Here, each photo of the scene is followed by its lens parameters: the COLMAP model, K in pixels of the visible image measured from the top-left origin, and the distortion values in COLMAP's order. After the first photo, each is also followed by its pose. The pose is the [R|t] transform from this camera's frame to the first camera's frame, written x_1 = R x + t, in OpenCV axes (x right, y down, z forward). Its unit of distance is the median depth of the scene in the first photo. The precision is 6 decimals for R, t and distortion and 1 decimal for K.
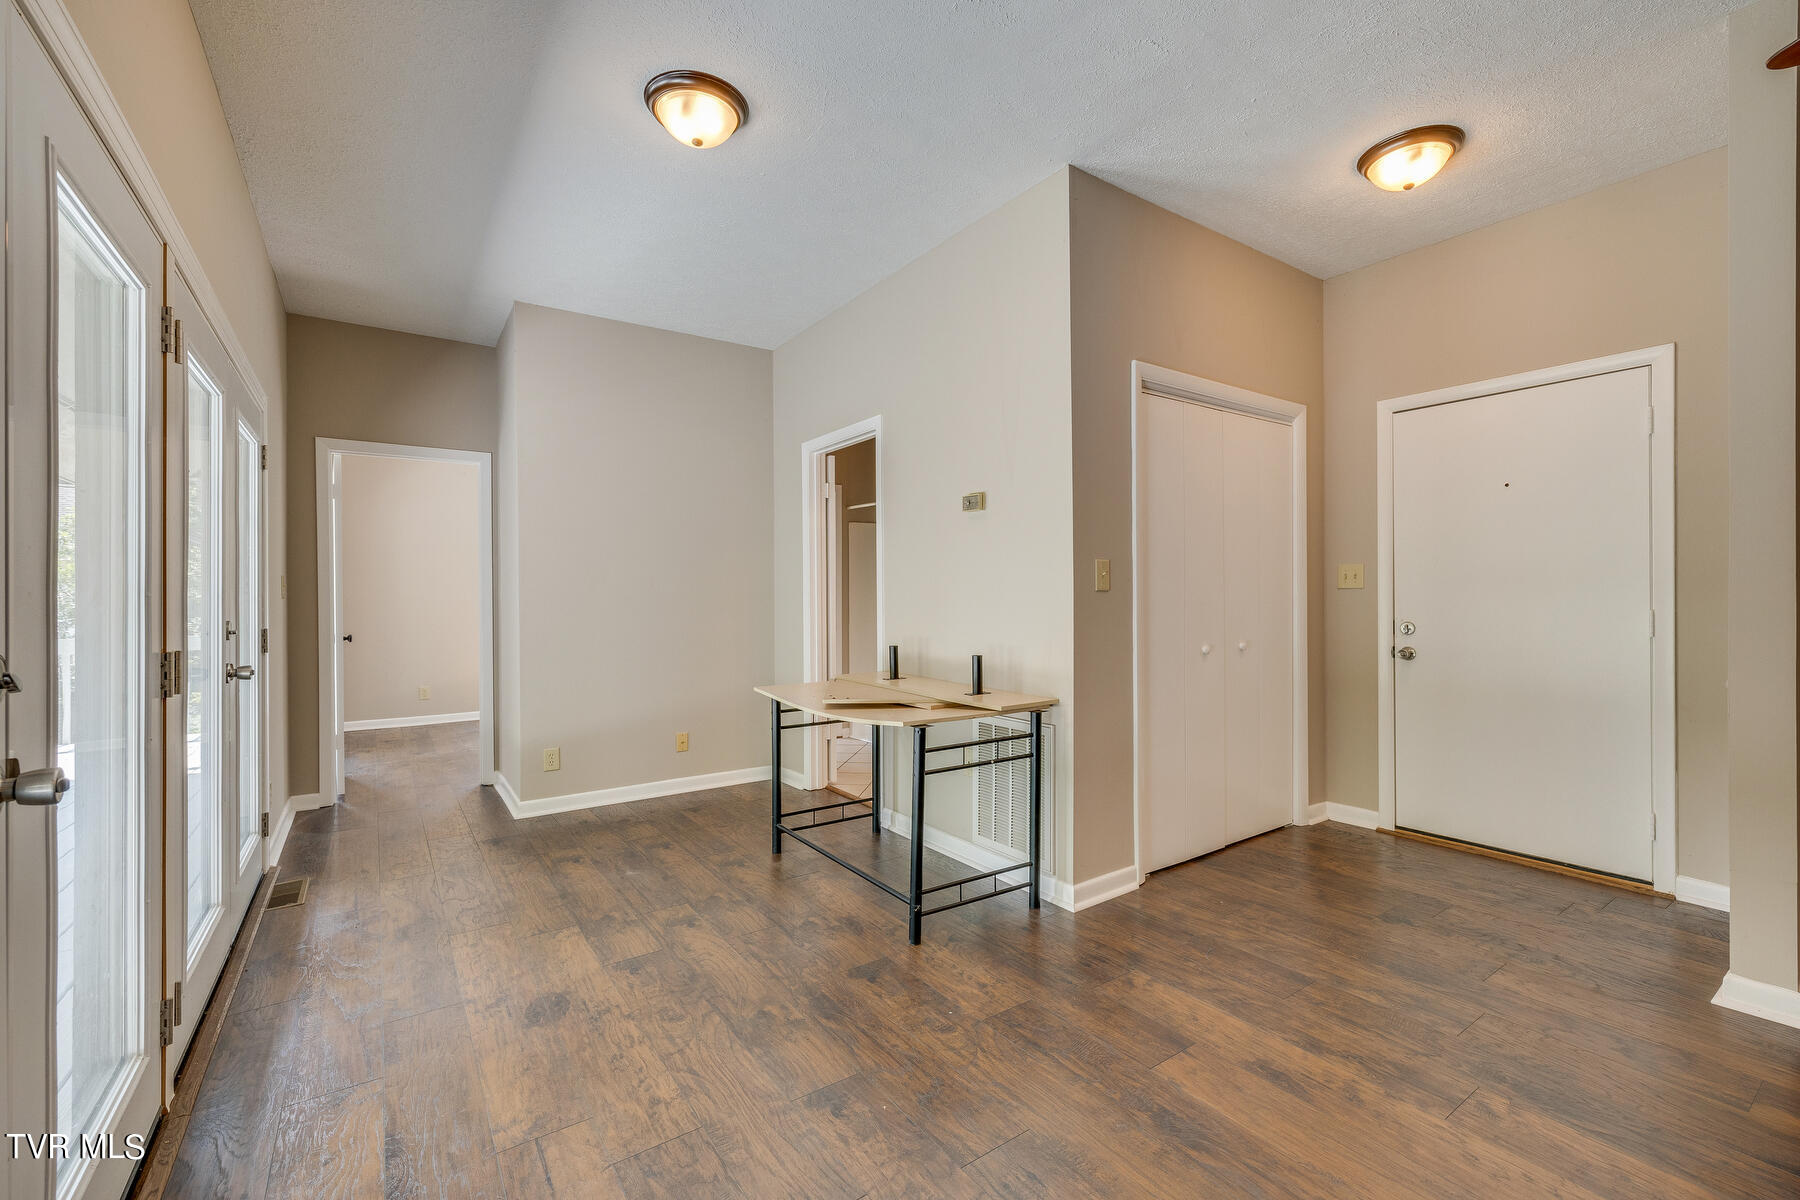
lens RADIAL K [[755.3, 0, 906.4], [0, 755.3, 598.0], [0, 0, 1]] dist [0.003200, 0.000595]
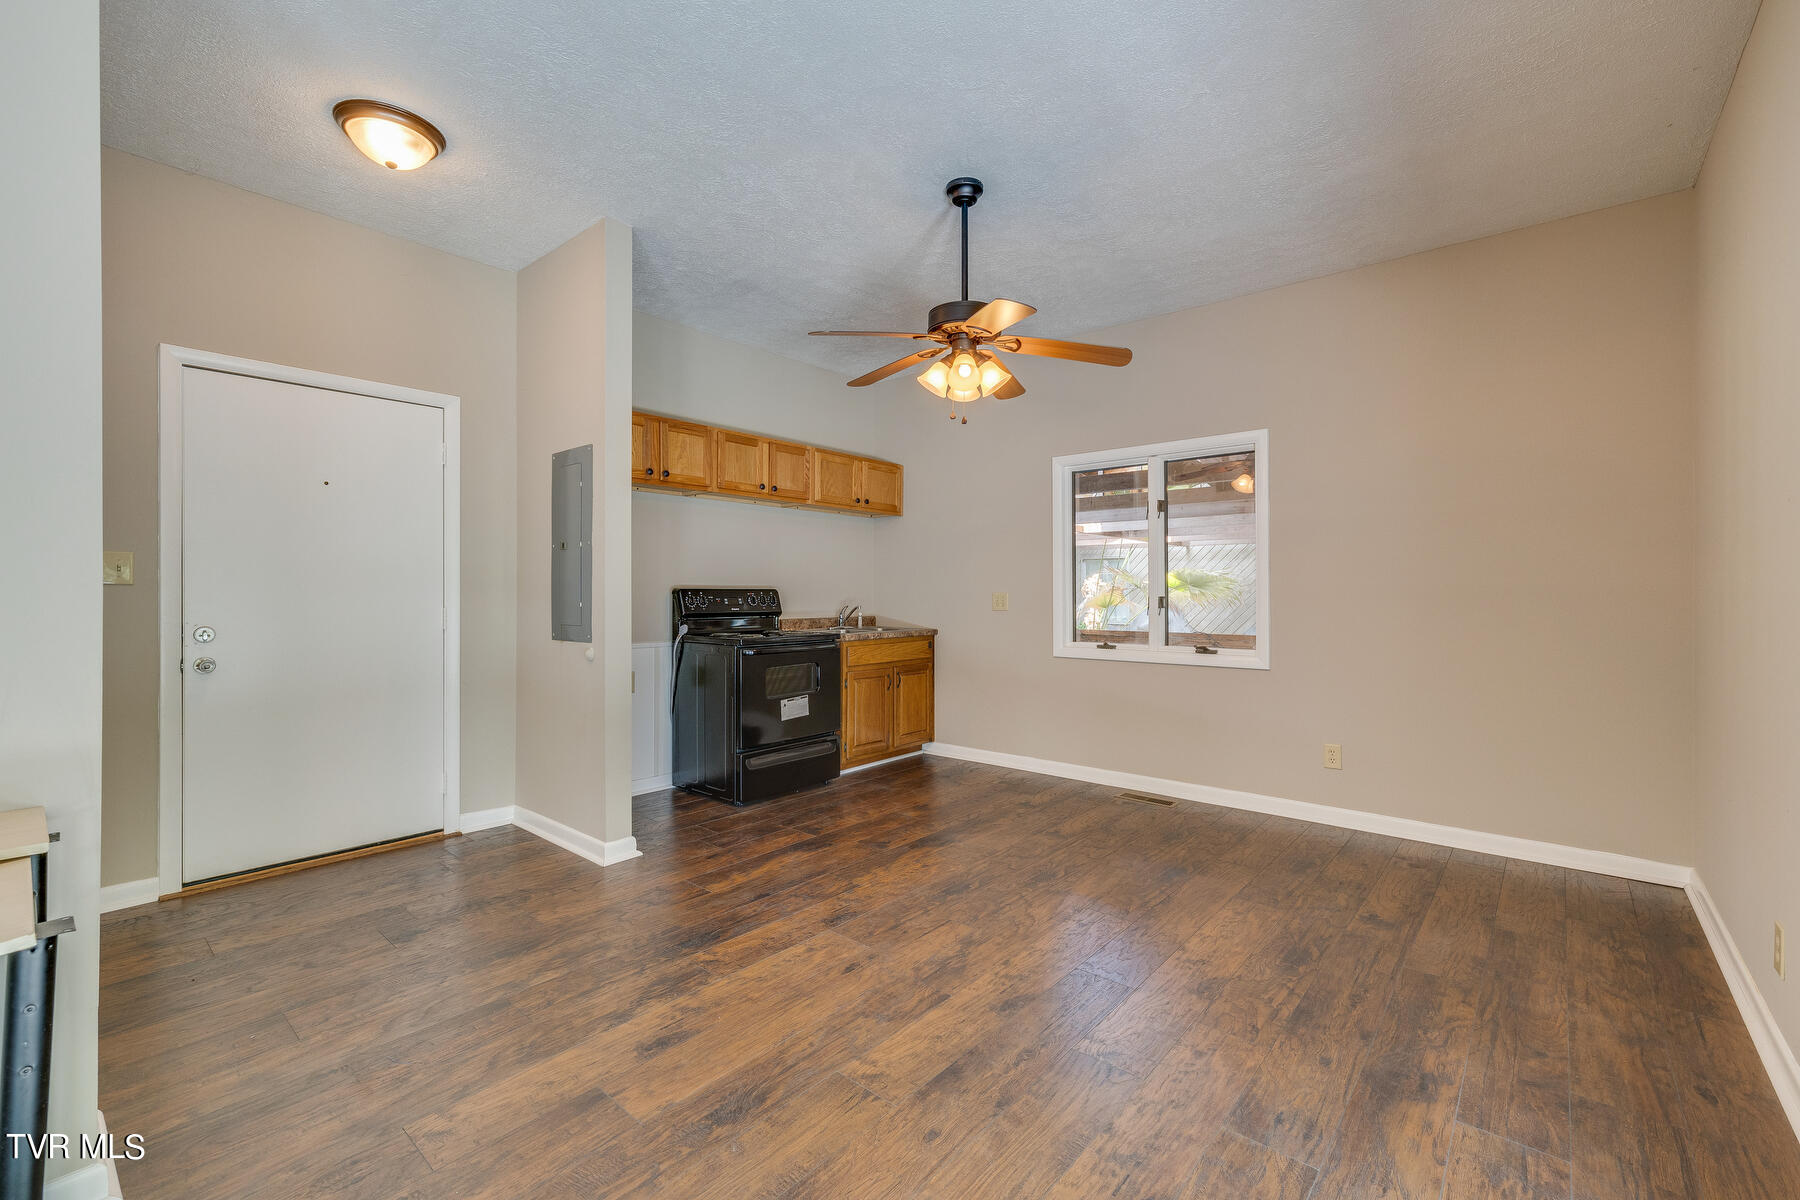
lens RADIAL K [[755.3, 0, 902.3], [0, 755.3, 594.1], [0, 0, 1]] dist [0.003200, 0.000595]
pose [[-0.245688, 0.005887, 0.969331, -0.423999], [0.001773, 0.999983, -0.005623, 0.002531], [-0.969347, 0.000337, -0.245694, 0.624224]]
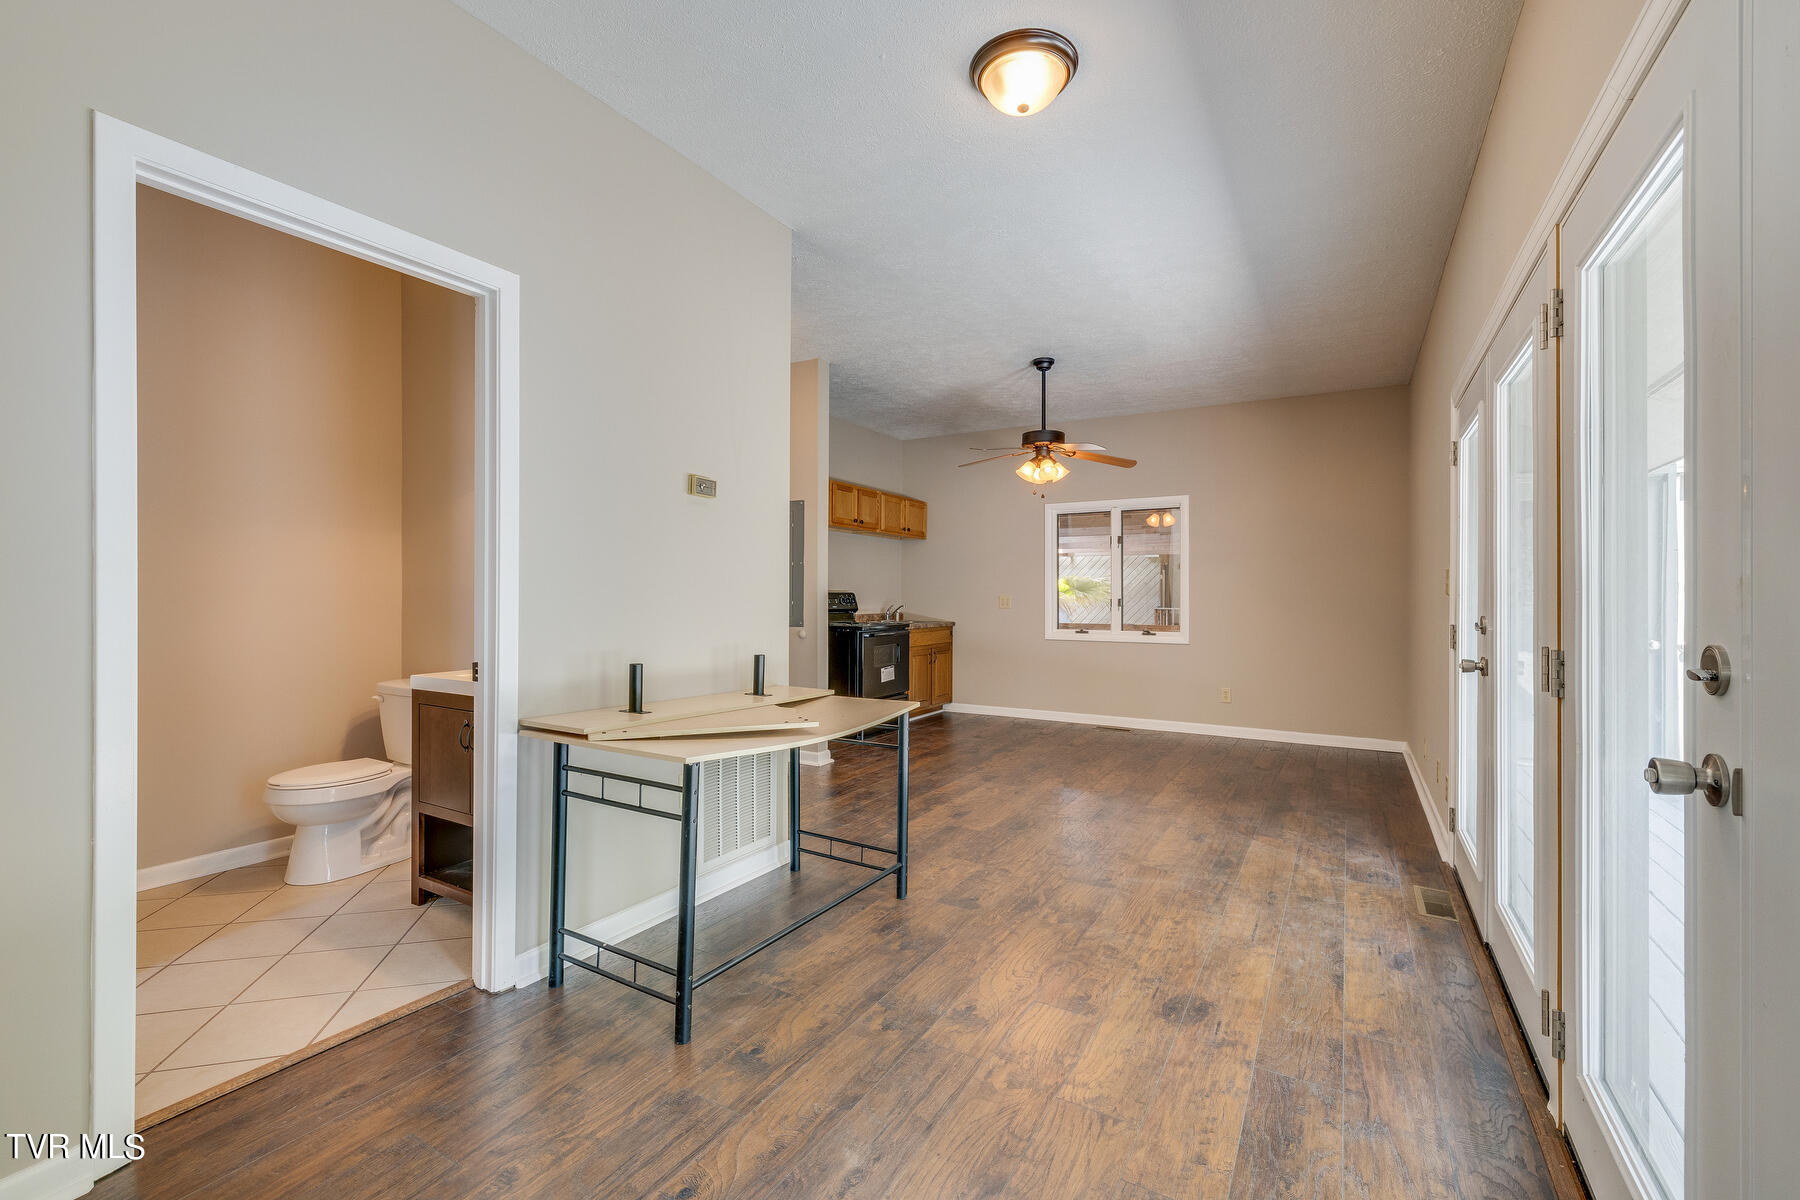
lens RADIAL K [[755.3, 0, 901.1], [0, 755.3, 598.8], [0, 0, 1]] dist [0.003200, 0.000595]
pose [[-0.413513, 0.001171, 0.910497, -0.962983], [-0.001971, 0.999996, -0.002181, 0.006109], [-0.910496, -0.002697, -0.413509, 1.378191]]
